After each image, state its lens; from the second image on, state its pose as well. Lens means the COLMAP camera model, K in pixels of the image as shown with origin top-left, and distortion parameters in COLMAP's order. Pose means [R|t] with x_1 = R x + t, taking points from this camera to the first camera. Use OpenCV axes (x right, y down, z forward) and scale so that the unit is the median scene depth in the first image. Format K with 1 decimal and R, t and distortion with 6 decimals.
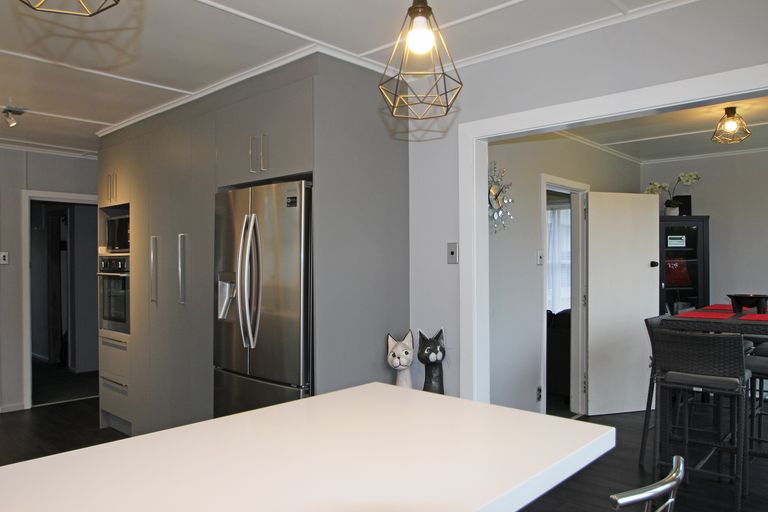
lens RADIAL K [[549.6, 0, 384.0], [0, 549.6, 256.0], [0, 0, 1]] dist [-0.018709, 0.003203]
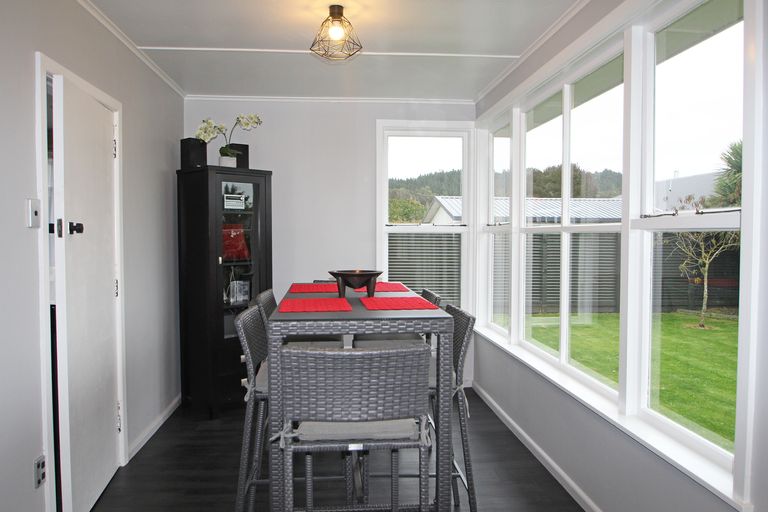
lens RADIAL K [[549.6, 0, 384.0], [0, 549.6, 256.0], [0, 0, 1]] dist [-0.018709, 0.003203]
pose [[0.661902, -0.037307, 0.748661, 0.053417], [-0.002993, 0.998621, 0.052409, 0.004540], [-0.749584, -0.036930, 0.660878, 0.187530]]
